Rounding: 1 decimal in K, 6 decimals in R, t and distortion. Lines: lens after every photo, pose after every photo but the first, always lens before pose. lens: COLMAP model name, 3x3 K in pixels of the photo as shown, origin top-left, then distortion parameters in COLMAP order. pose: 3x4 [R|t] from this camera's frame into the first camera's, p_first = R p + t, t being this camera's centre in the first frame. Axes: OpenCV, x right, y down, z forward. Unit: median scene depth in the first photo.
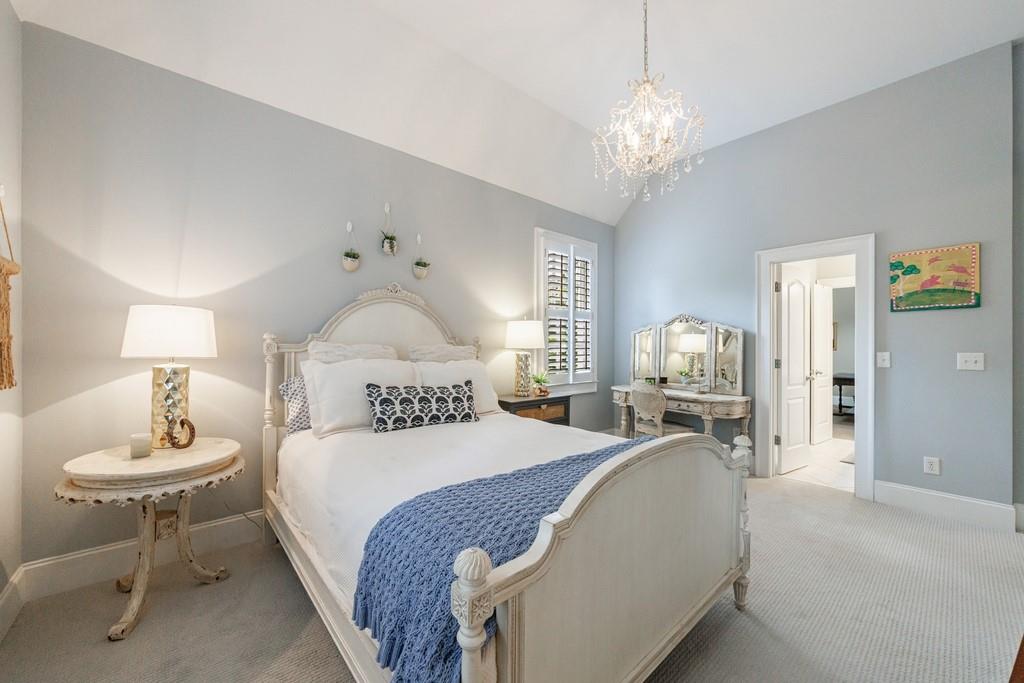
lens RADIAL K [[390.4, 0, 511.9], [0, 390.4, 347.9], [0, 0, 1]] dist [-0.001102, -0.000106]
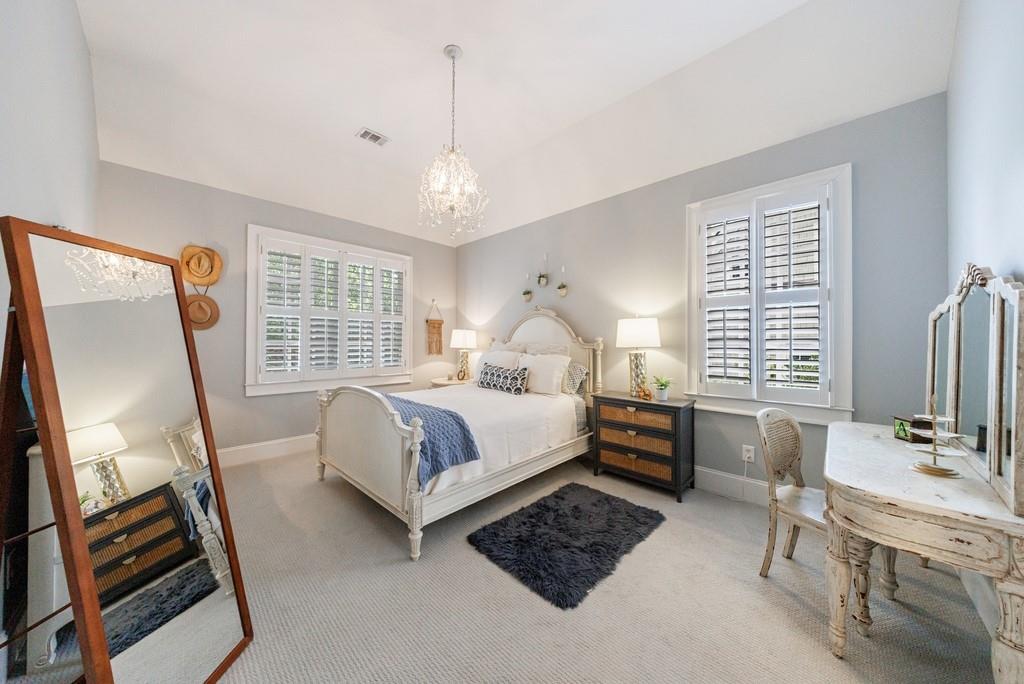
lens RADIAL K [[332.7, 0, 512.0], [0, 332.7, 342.0], [0, 0, 1]] dist [-0.009325, 0.000059]
pose [[0.080277, 0.005222, -0.996759, 0.982712], [-0.000972, 0.999986, 0.005161, -0.018988], [0.996772, 0.000554, 0.080281, 0.730924]]
